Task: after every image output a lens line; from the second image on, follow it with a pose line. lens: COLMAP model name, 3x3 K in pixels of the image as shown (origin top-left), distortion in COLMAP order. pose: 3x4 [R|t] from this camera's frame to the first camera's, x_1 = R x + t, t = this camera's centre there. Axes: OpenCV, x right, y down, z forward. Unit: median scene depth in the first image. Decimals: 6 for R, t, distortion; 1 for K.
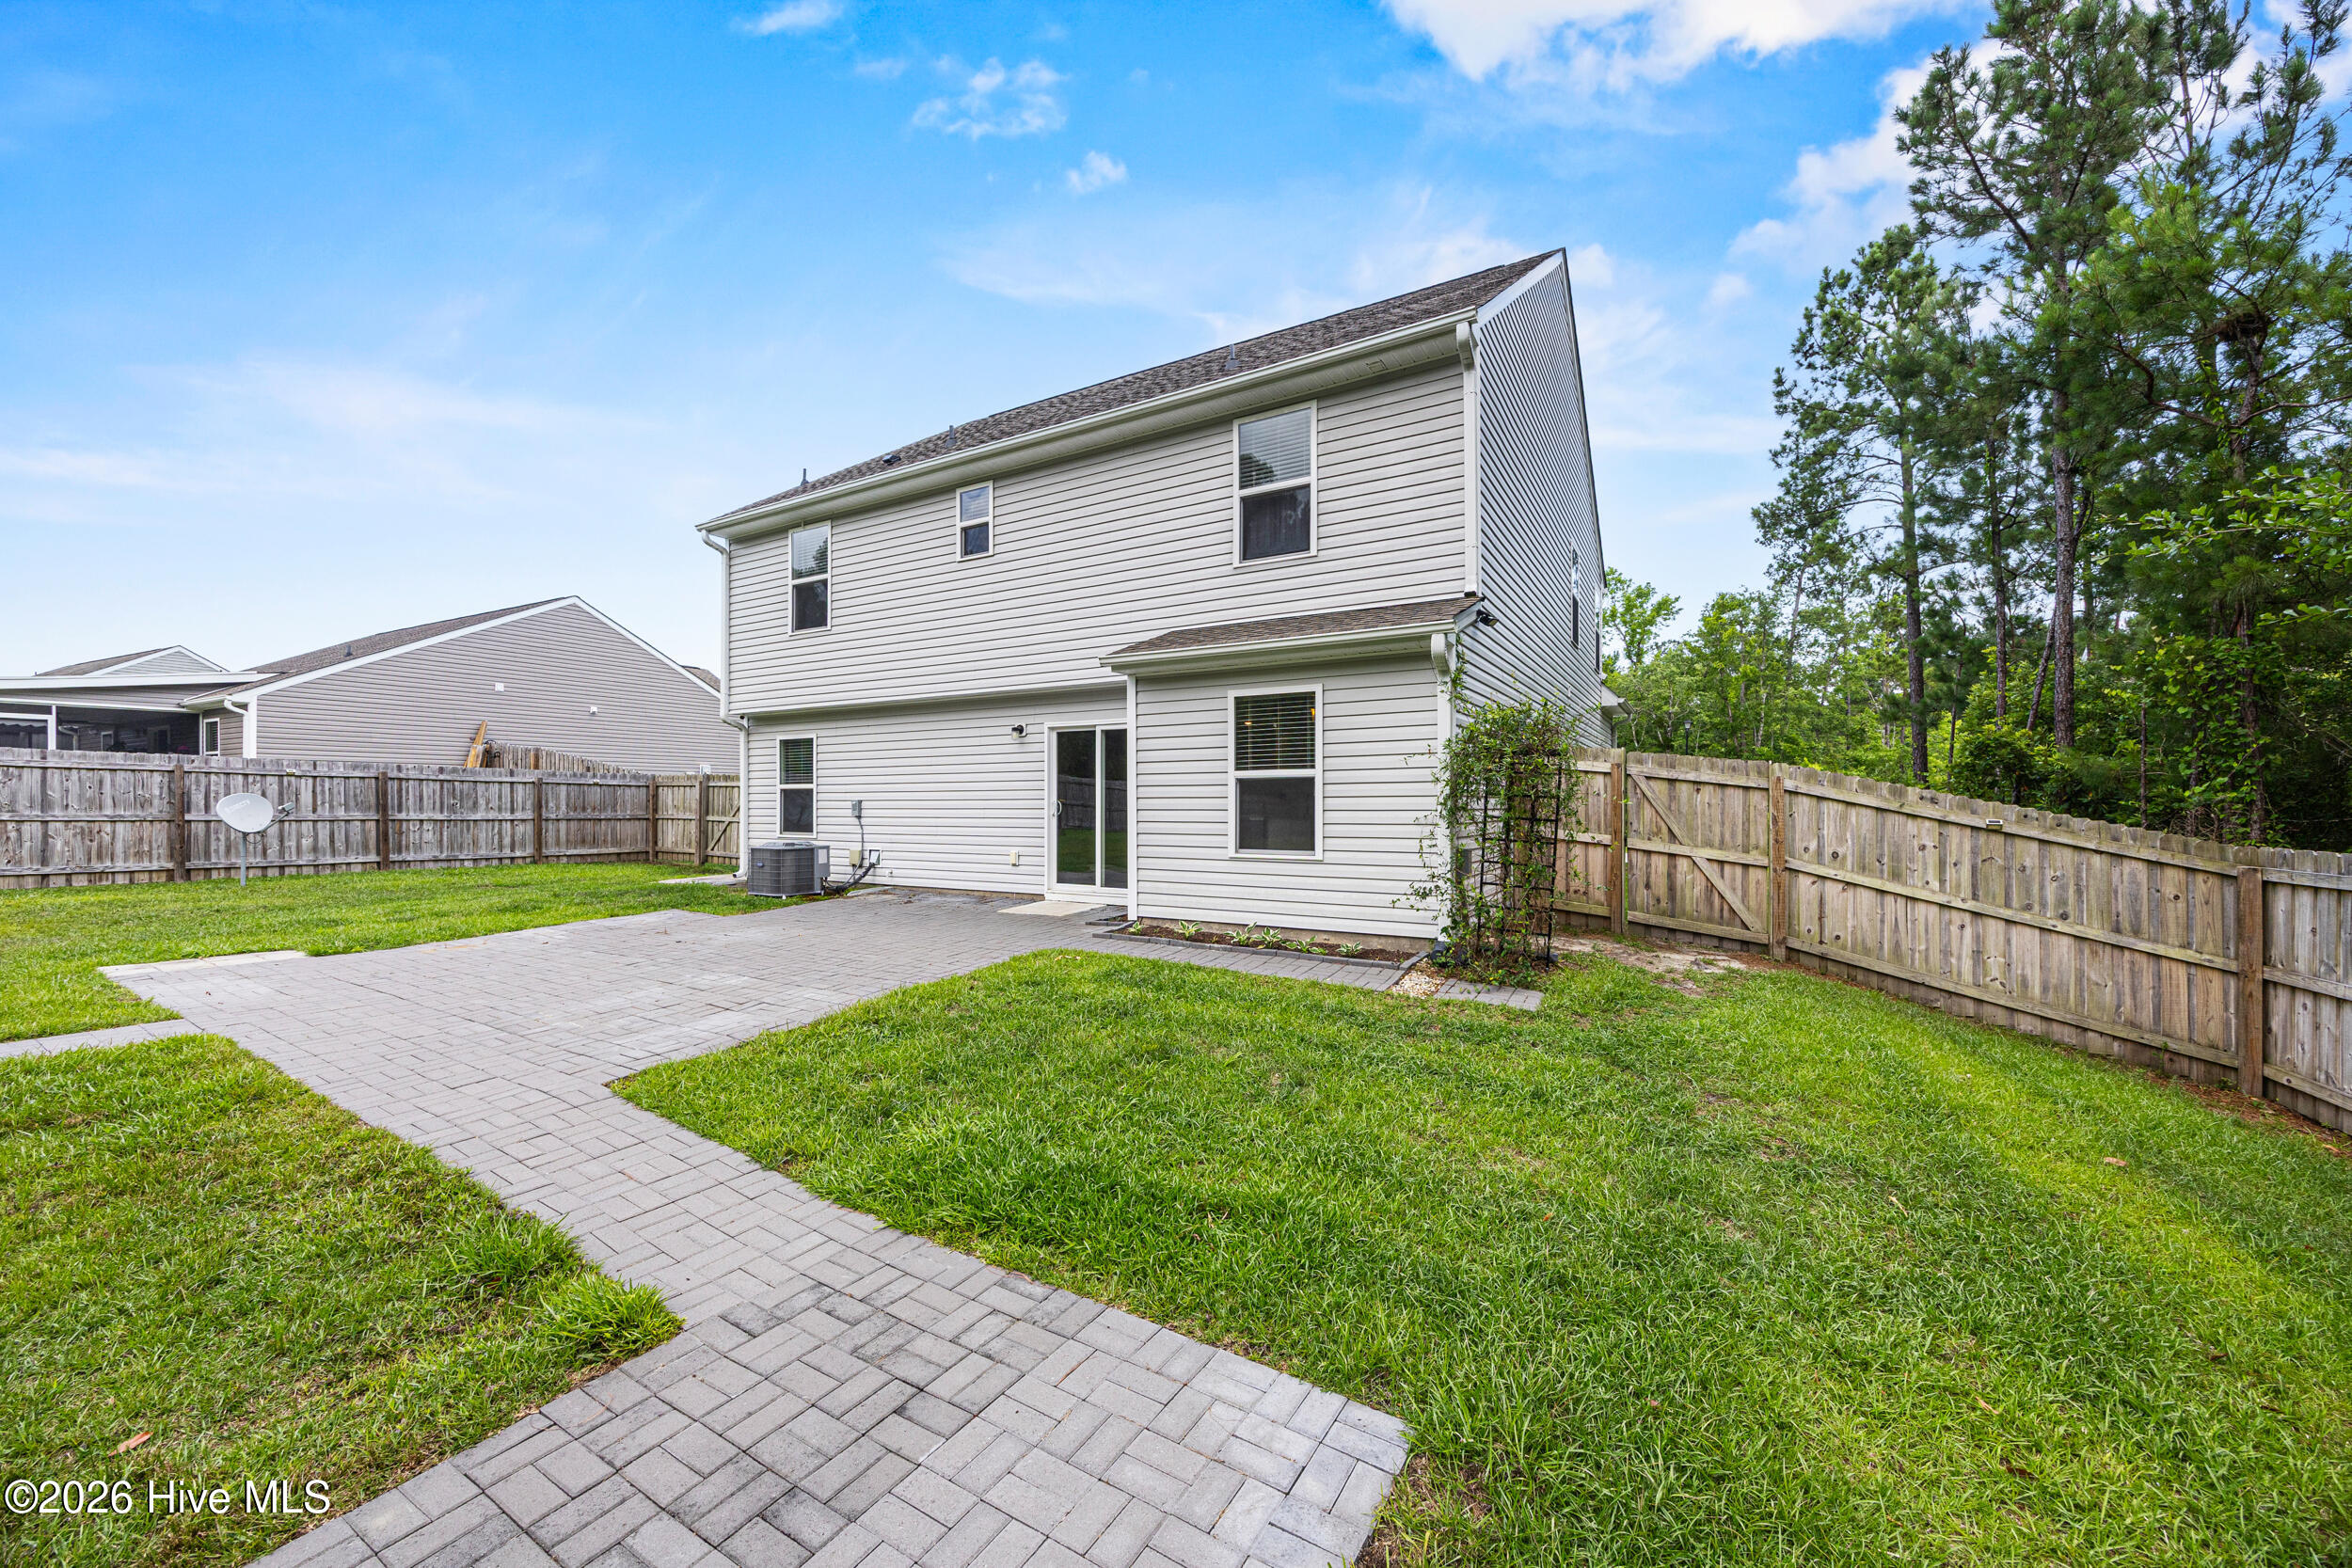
lens RADIAL K [[920.1, 0, 1170.9], [0, 920.1, 803.5], [0, 0, 1]] dist [0.000638, -0.000802]
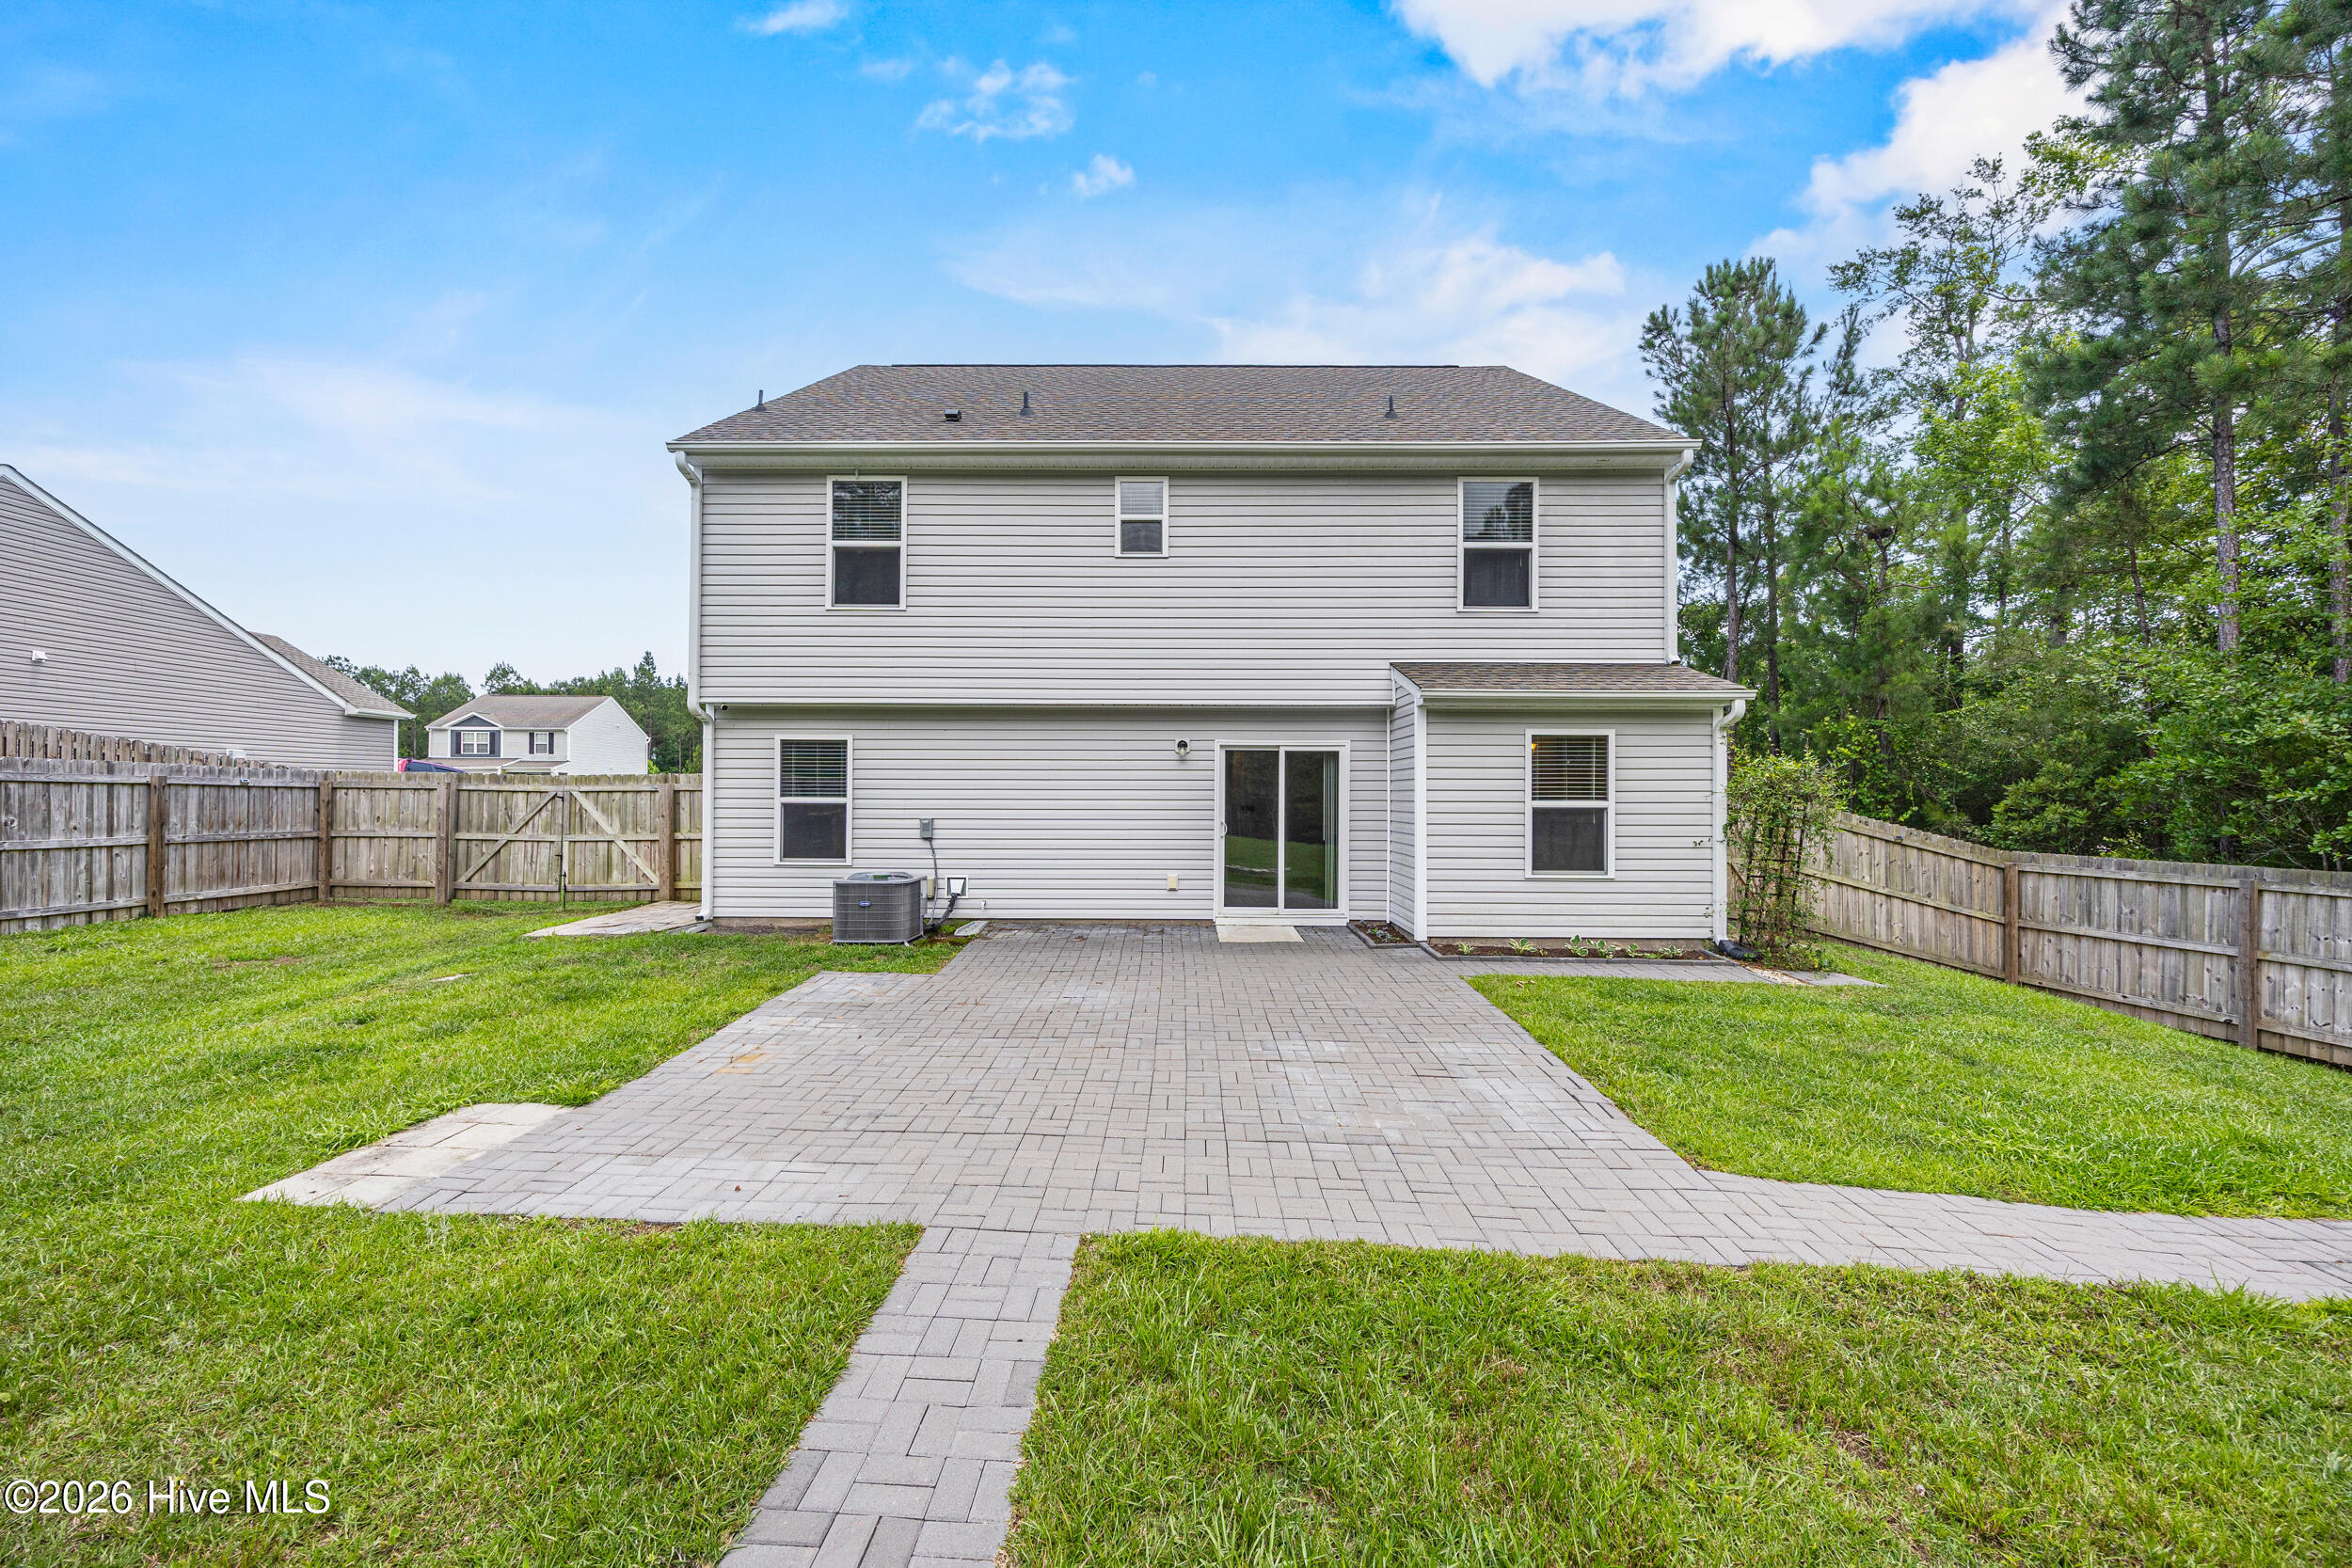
lens RADIAL K [[920.1, 0, 1179.1], [0, 920.1, 787.4], [0, 0, 1]] dist [0.000638, -0.000802]
pose [[0.856329, 0.009608, 0.516342, -0.658117], [-0.005780, 0.999943, -0.009021, -0.029375], [-0.516399, 0.004740, 0.856335, 0.199726]]
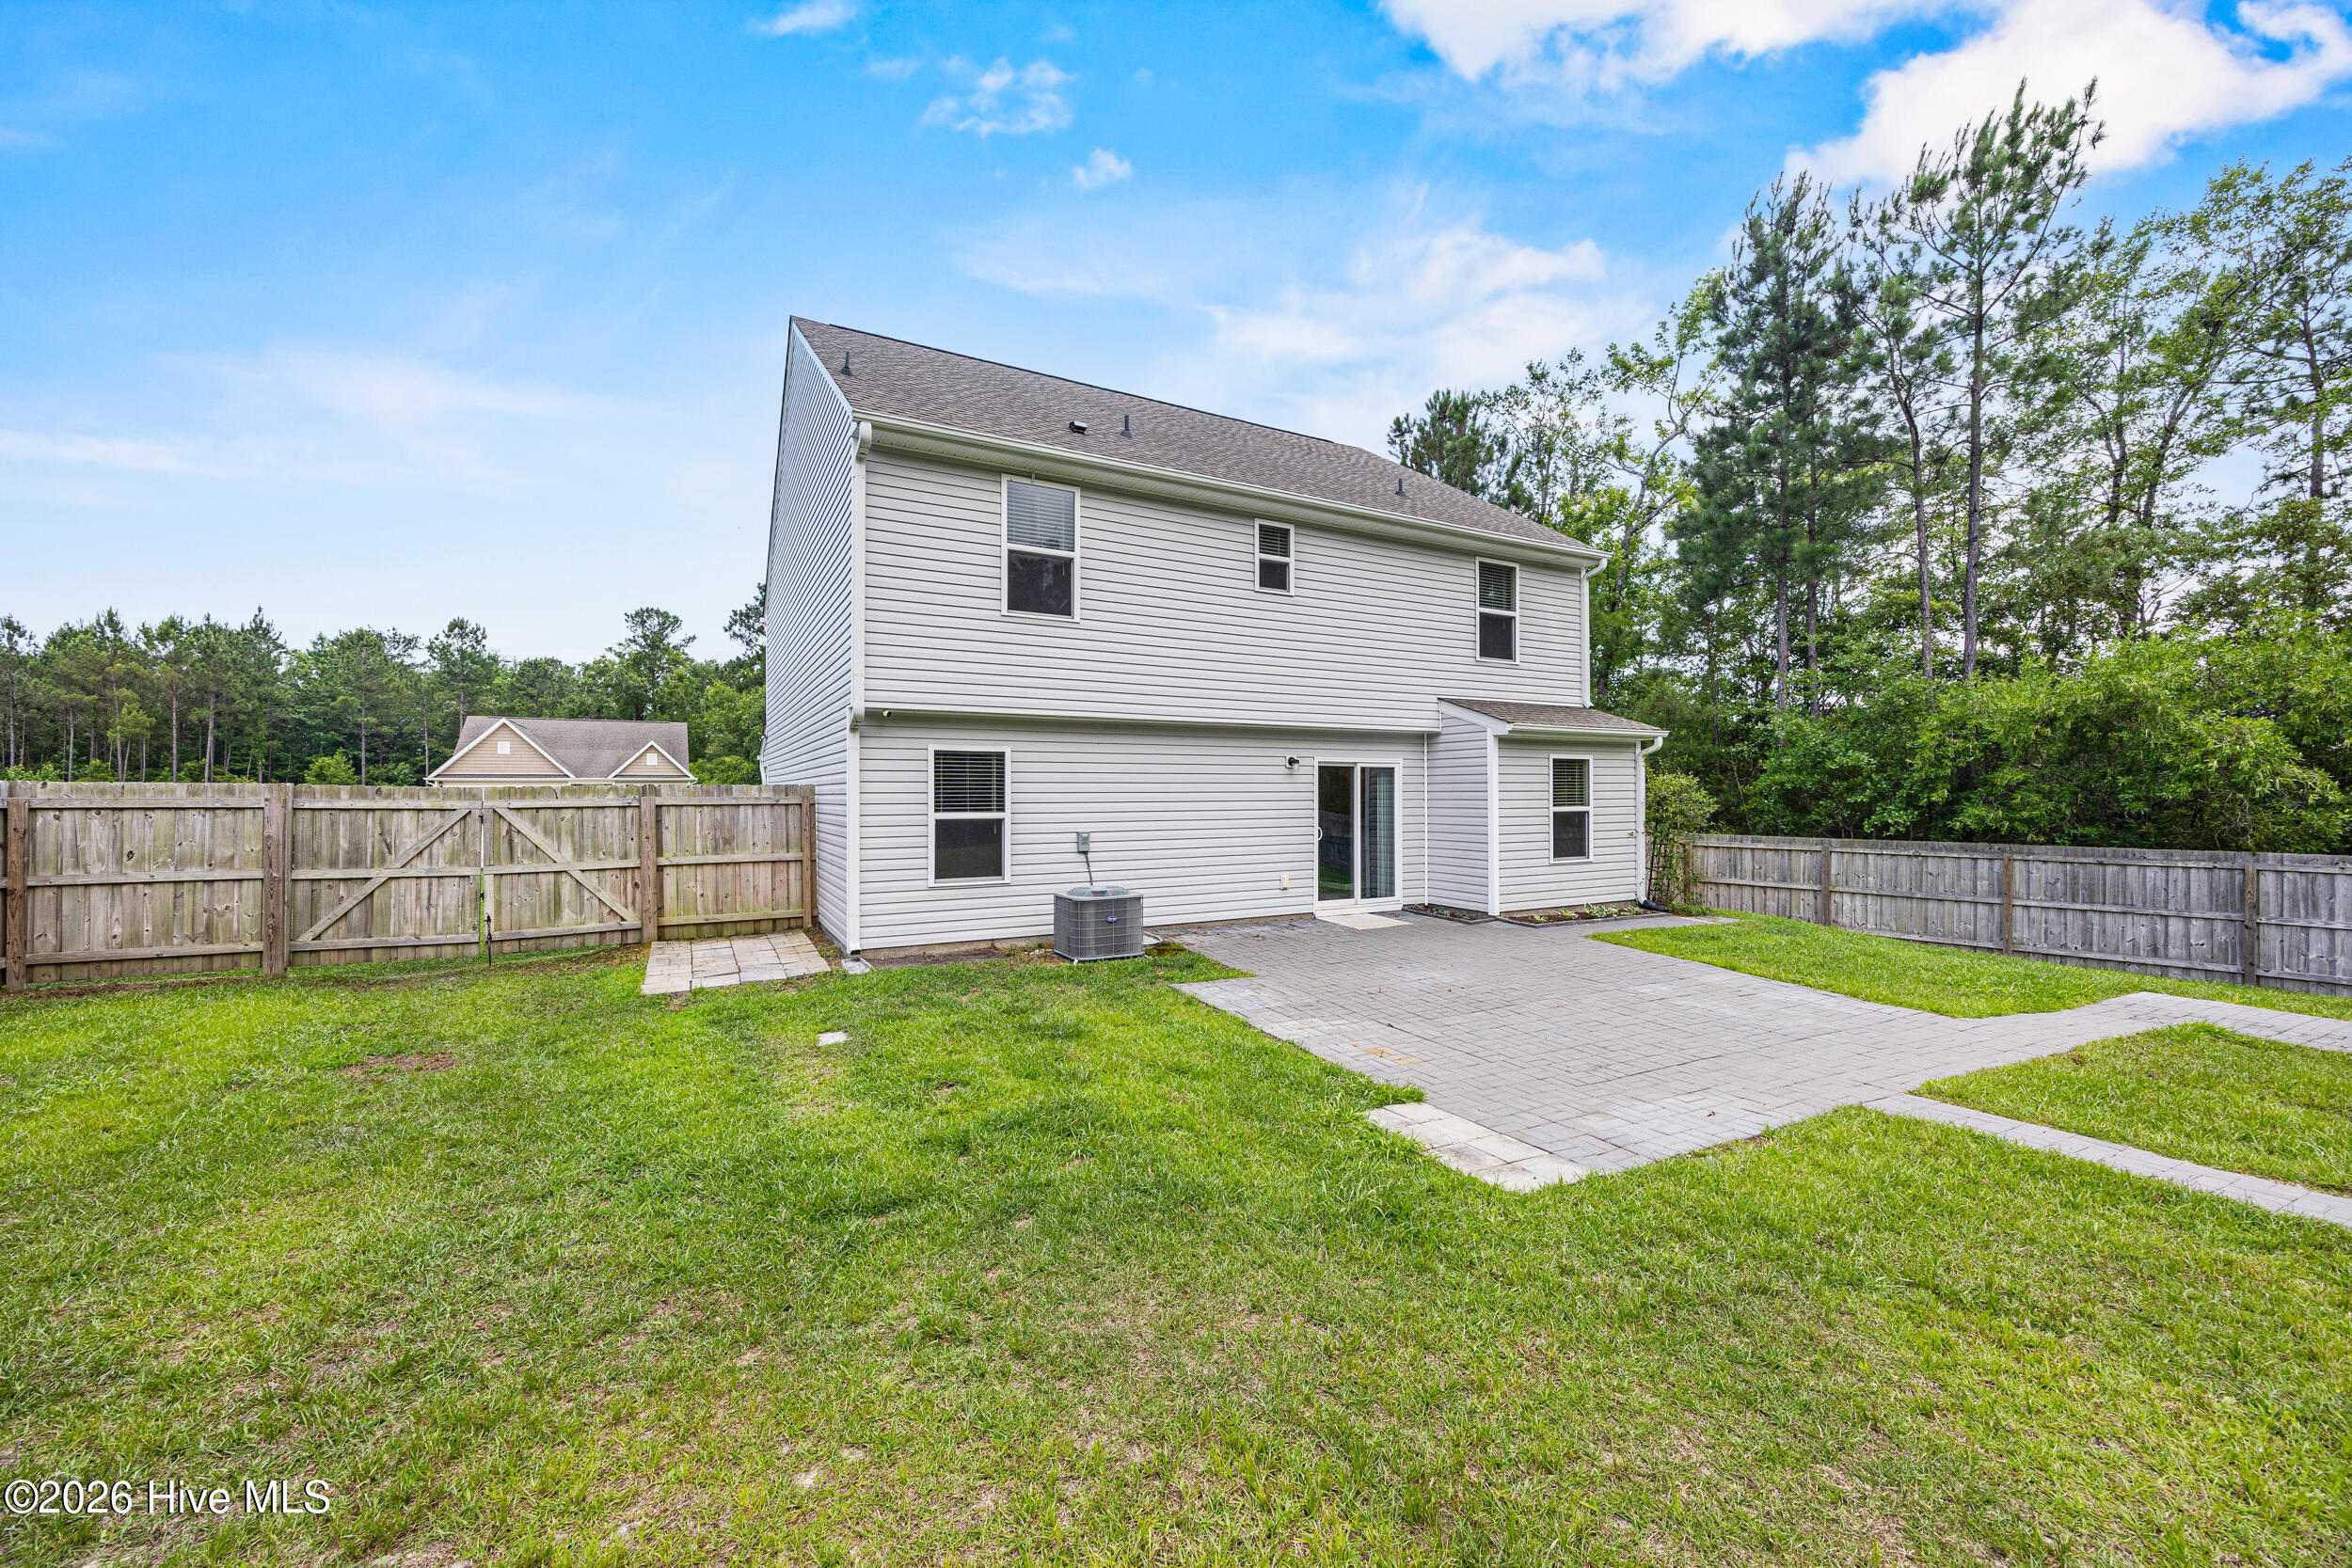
lens RADIAL K [[920.1, 0, 1212.1], [0, 920.1, 787.7], [0, 0, 1]] dist [0.000638, -0.000802]
pose [[0.479864, 0.001459, 0.877341, -1.157026], [-0.000573, 0.999999, -0.001350, -0.048939], [-0.877342, 0.000145, 0.479865, 0.575750]]
